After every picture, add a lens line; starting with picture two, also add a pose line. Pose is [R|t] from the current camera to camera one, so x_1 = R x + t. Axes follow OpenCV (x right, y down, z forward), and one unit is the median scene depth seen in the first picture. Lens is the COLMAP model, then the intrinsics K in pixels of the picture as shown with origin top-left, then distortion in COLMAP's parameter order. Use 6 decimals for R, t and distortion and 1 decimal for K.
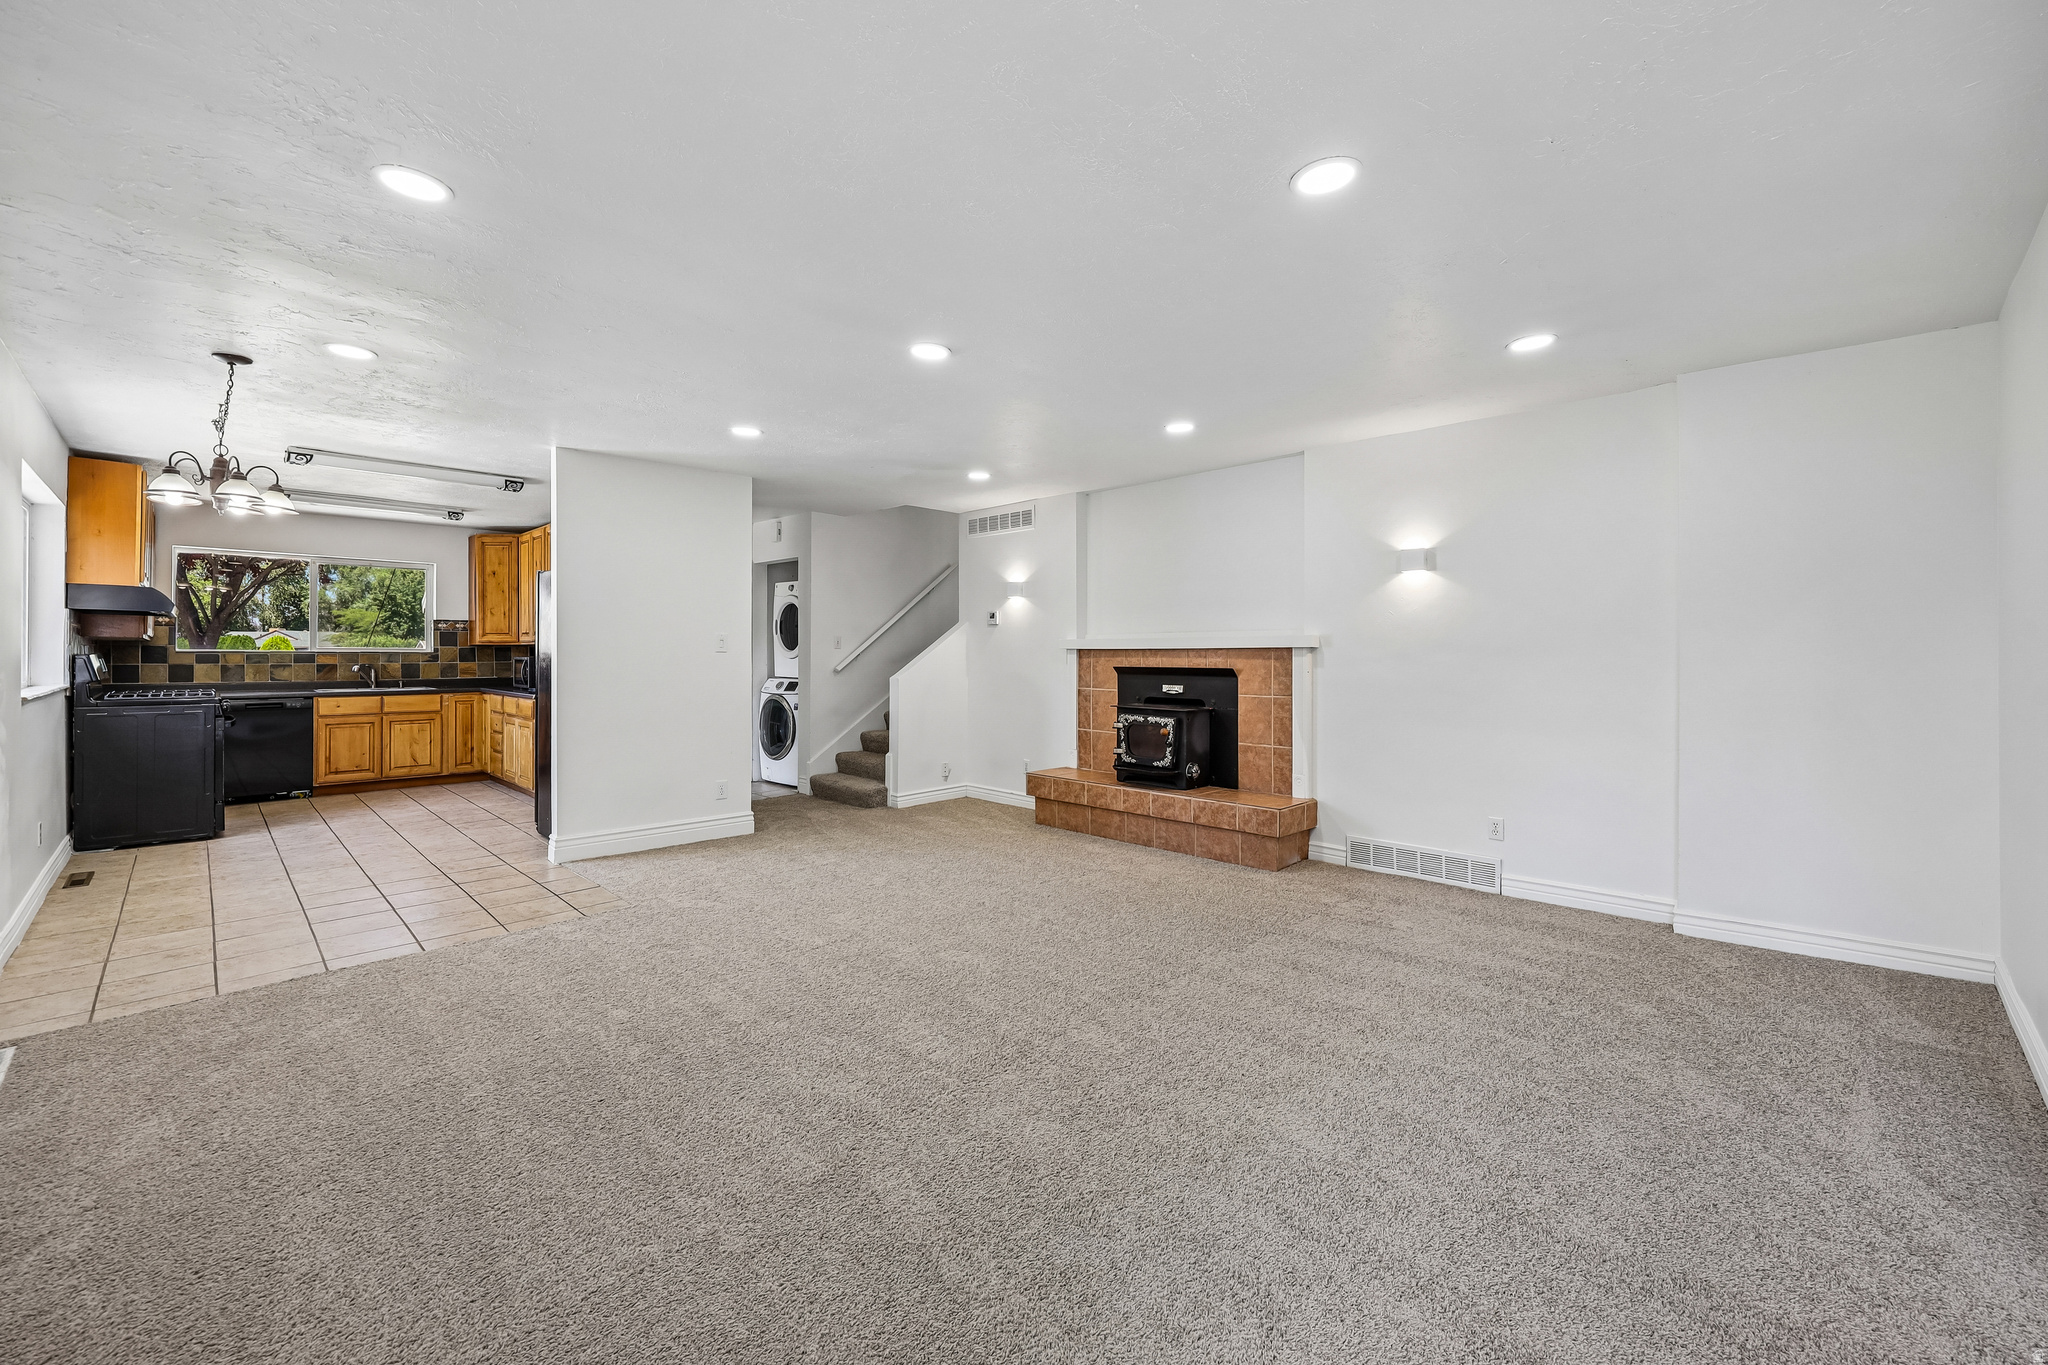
lens RADIAL K [[844.0, 0, 1025.0], [0, 844.0, 656.0], [0, 0, 1]] dist [0.002910, -0.000035]
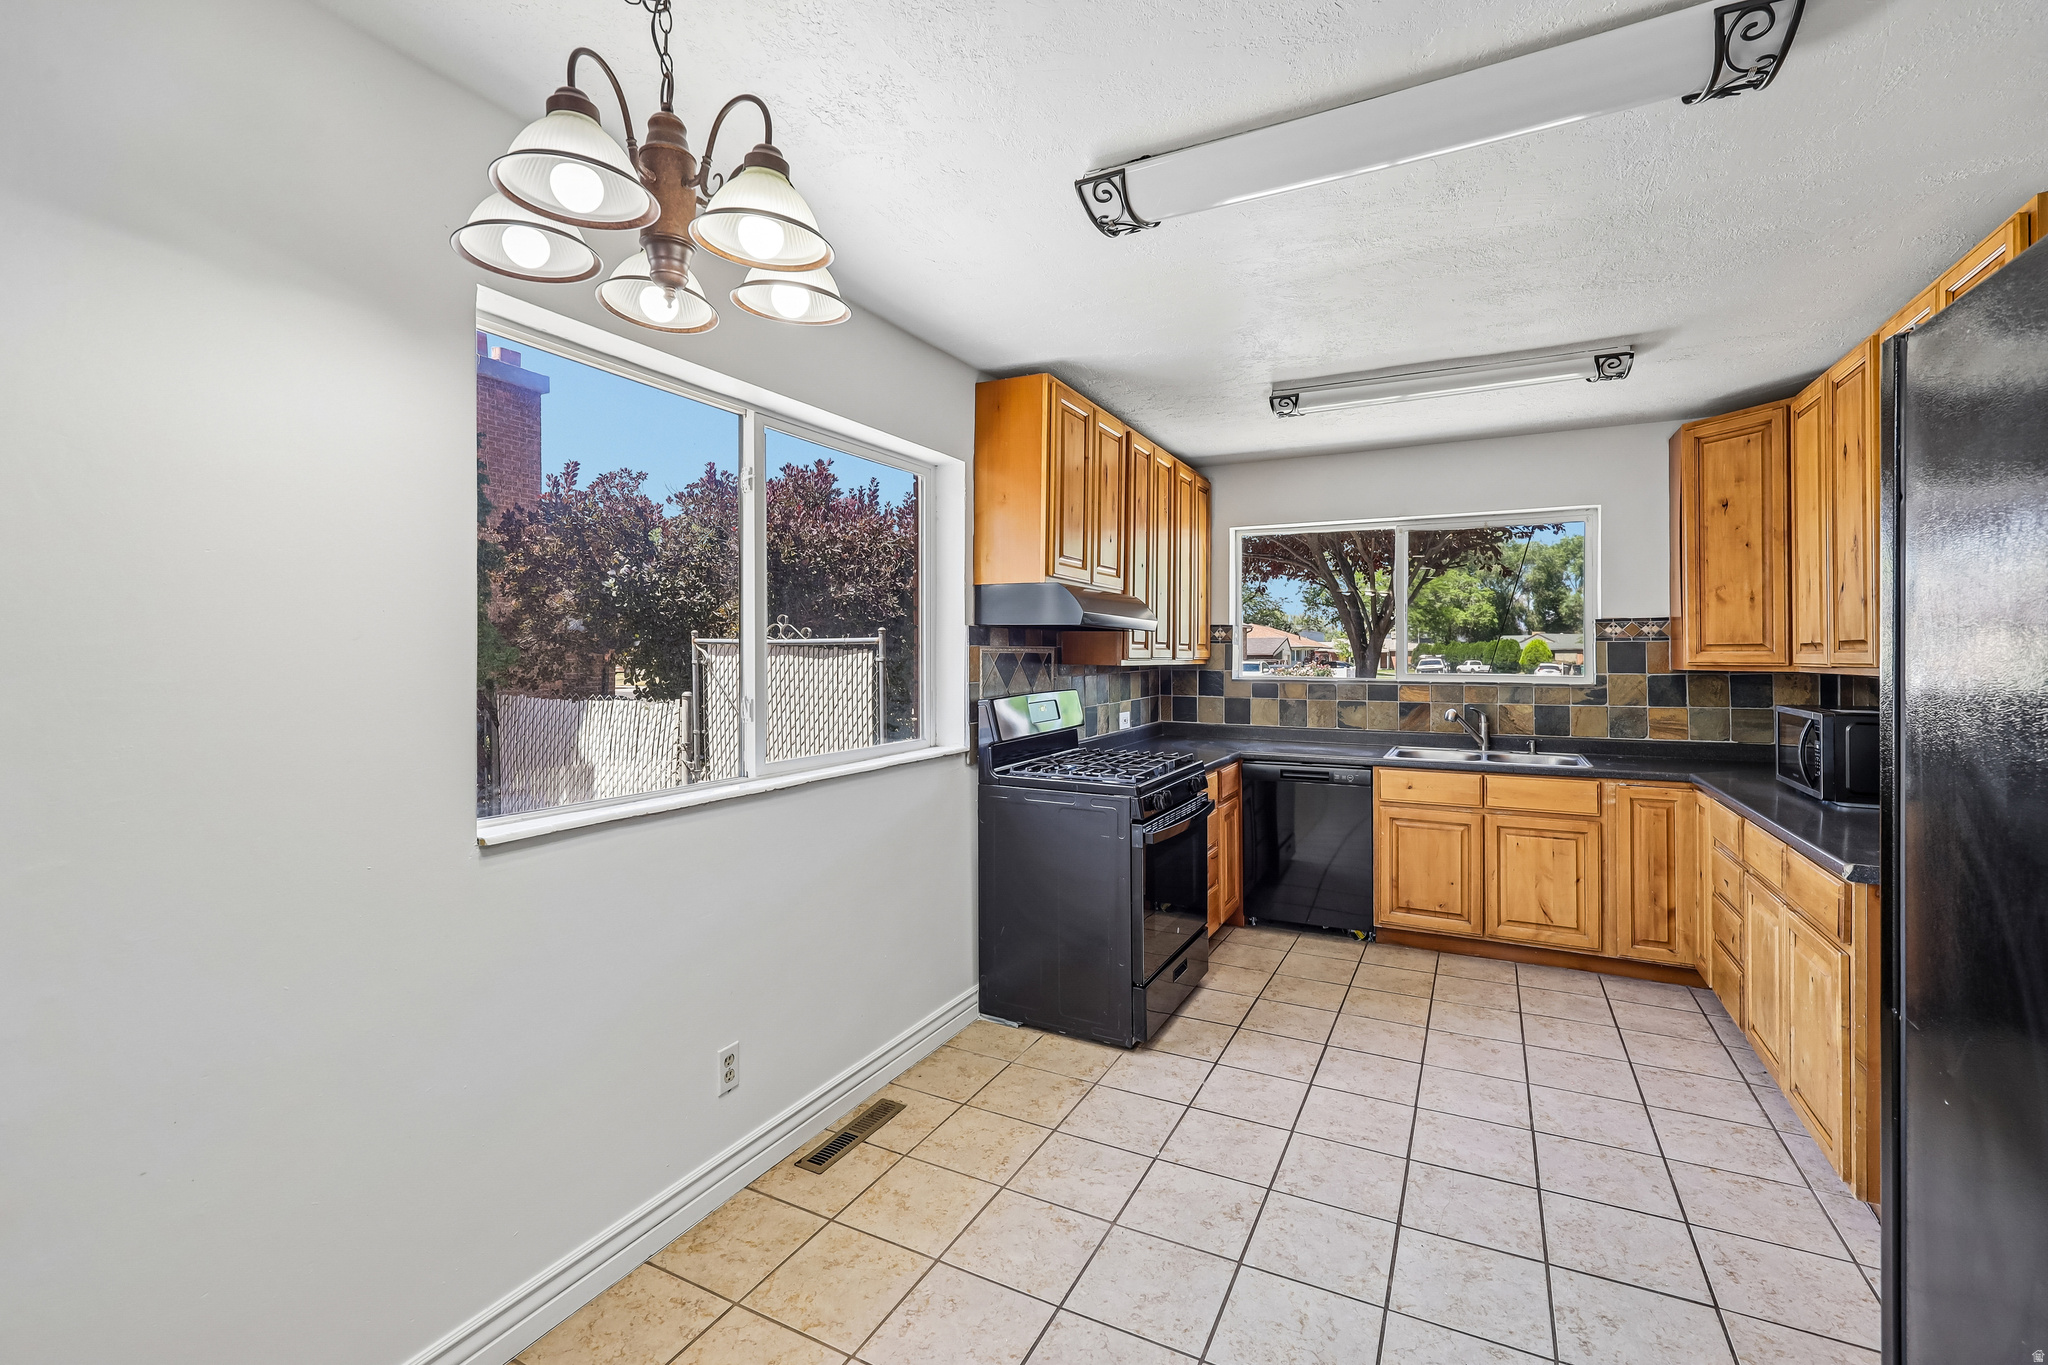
lens RADIAL K [[881.7, 0, 1021.9], [0, 881.7, 644.1], [0, 0, 1]] dist [0.001272, 0.000154]
pose [[0.303188, -0.011396, -0.952863, -0.337591], [-0.001809, 0.999920, -0.012534, -0.022838], [0.952929, 0.005524, 0.303143, 0.570673]]
